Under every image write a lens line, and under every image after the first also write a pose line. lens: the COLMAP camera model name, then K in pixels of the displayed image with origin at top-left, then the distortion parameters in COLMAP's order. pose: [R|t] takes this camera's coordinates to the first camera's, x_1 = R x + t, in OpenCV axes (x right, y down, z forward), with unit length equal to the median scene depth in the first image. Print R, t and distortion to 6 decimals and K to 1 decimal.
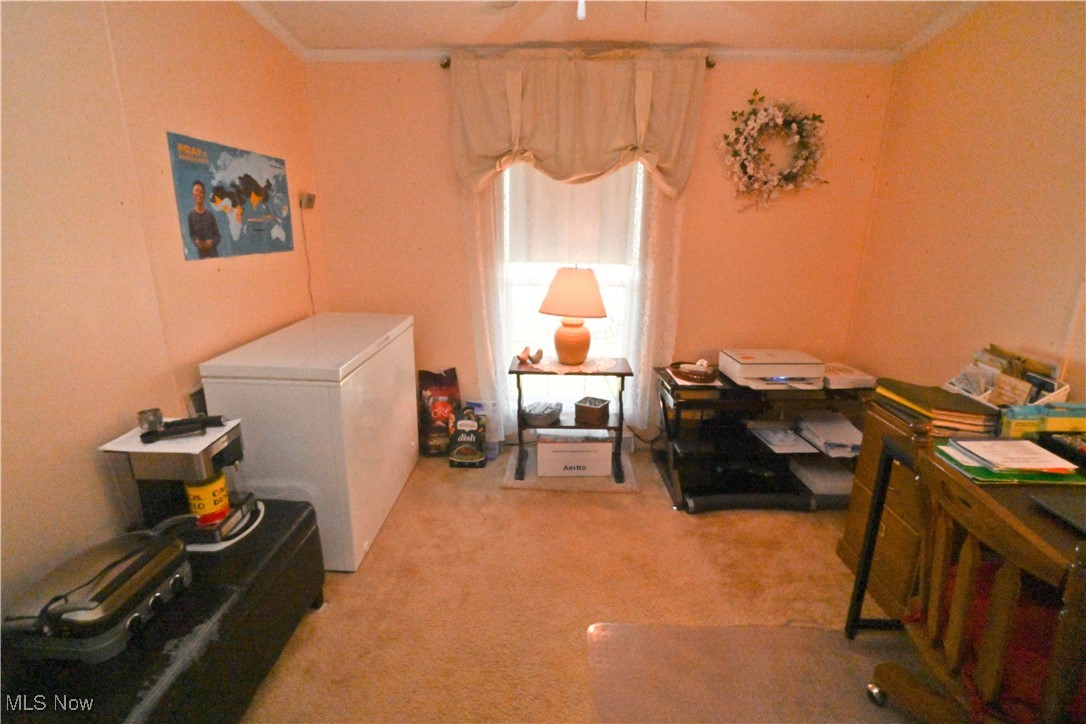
lens RADIAL K [[503.2, 0, 542.2], [0, 503.2, 346.7], [0, 0, 1]] dist [-0.001568, -0.010548]
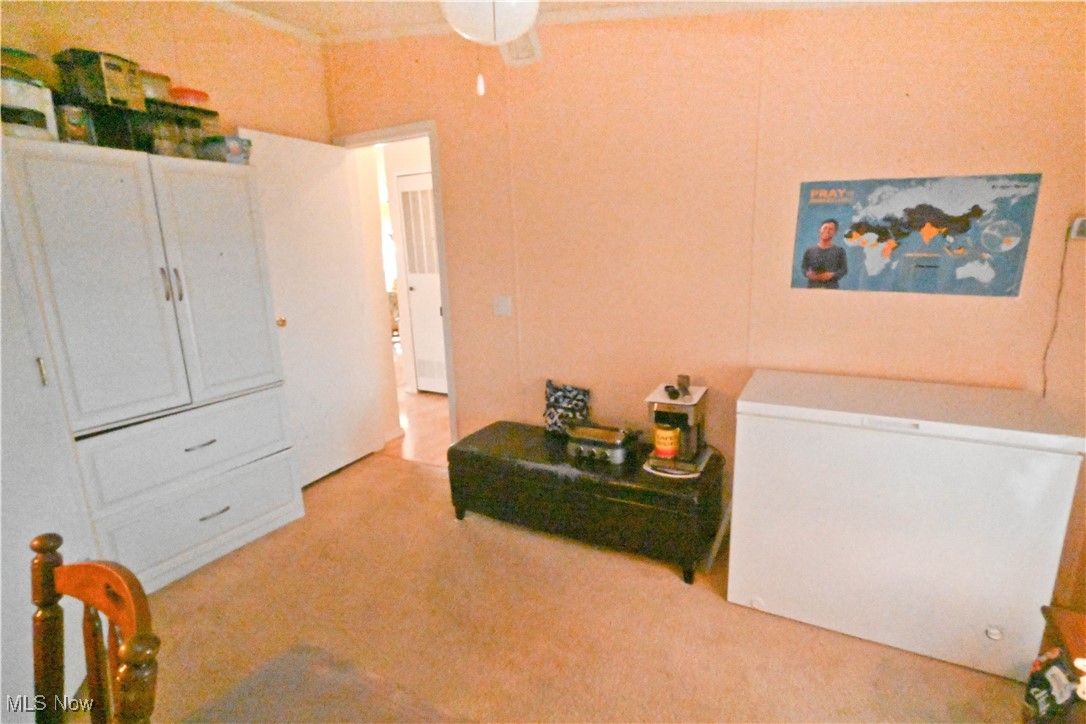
lens RADIAL K [[502.9, 0, 551.1], [0, 502.9, 361.0], [0, 0, 1]] dist [-0.001528, -0.009349]
pose [[-0.434710, 0.198385, -0.878448, 0.456924], [-0.215537, 0.924167, 0.315371, -0.191469], [0.874397, 0.326434, -0.358985, 0.710471]]
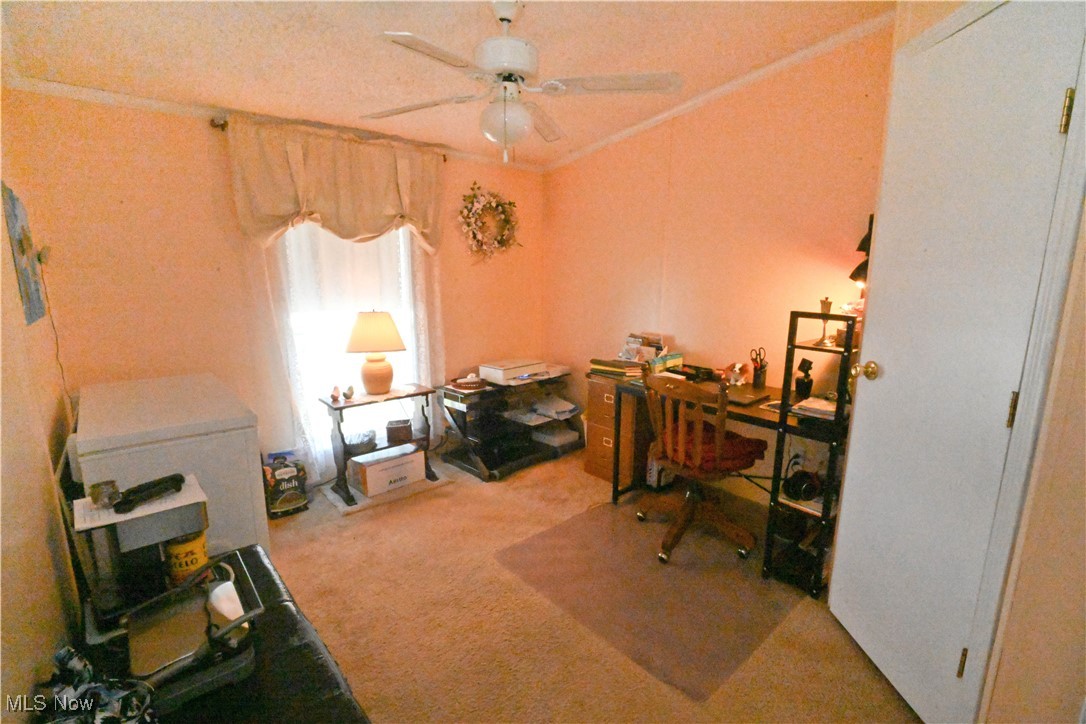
lens RADIAL K [[502.9, 0, 551.1], [0, 502.9, 361.0], [0, 0, 1]] dist [-0.001528, -0.009349]
pose [[0.725433, -0.132735, 0.675372, -0.459504], [0.178539, 0.983931, 0.001604, 0.030775], [-0.664733, 0.119417, 0.737475, -0.146266]]
